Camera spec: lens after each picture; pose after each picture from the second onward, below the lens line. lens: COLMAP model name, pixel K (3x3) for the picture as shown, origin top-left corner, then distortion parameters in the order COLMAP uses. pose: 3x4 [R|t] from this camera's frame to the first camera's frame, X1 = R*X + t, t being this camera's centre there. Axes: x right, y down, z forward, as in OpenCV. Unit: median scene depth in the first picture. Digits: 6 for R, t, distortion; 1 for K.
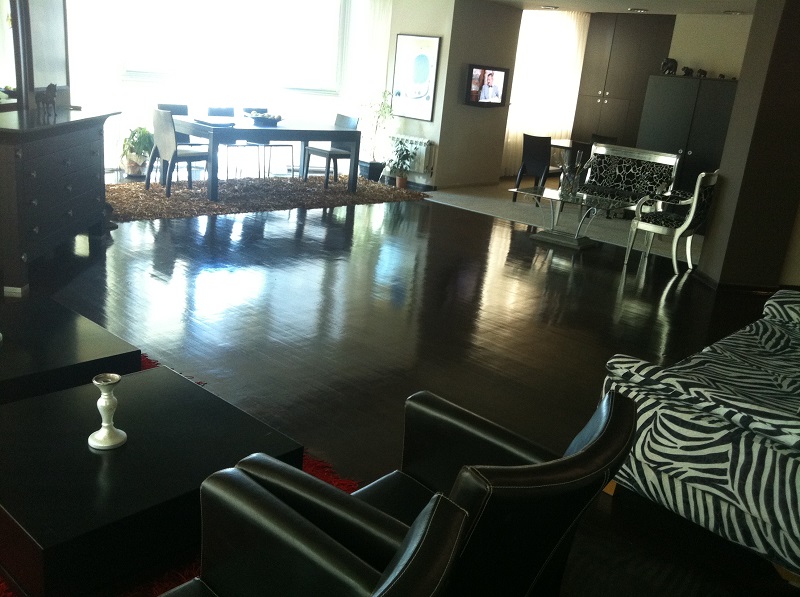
lens RADIAL K [[751.2, 0, 413.1], [0, 751.2, 298.9], [0, 0, 1]] dist [0.173807, -0.407126]
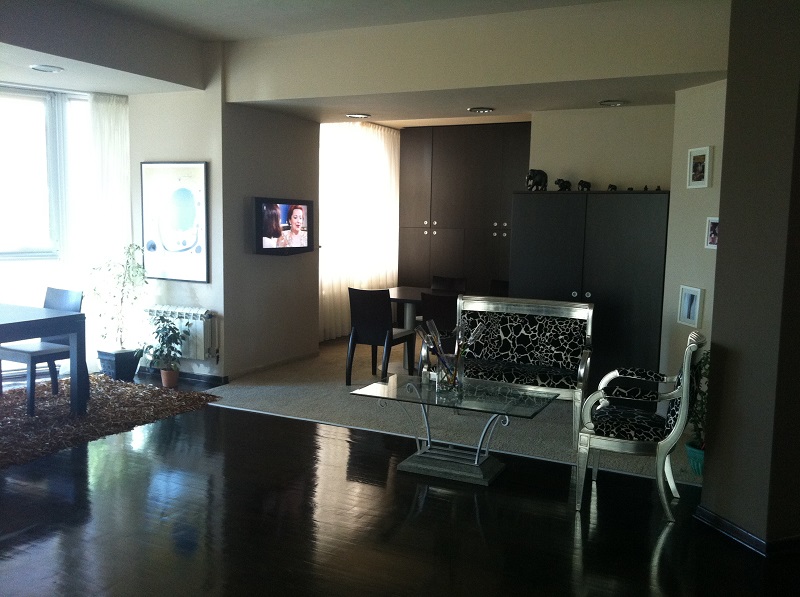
lens RADIAL K [[751.2, 0, 413.1], [0, 751.2, 298.9], [0, 0, 1]] dist [0.173807, -0.407126]
pose [[0.960232, -0.108606, 0.257215, 0.023809], [0.150638, 0.977180, -0.149757, -0.092319], [-0.235081, 0.182548, 0.954680, 0.320194]]
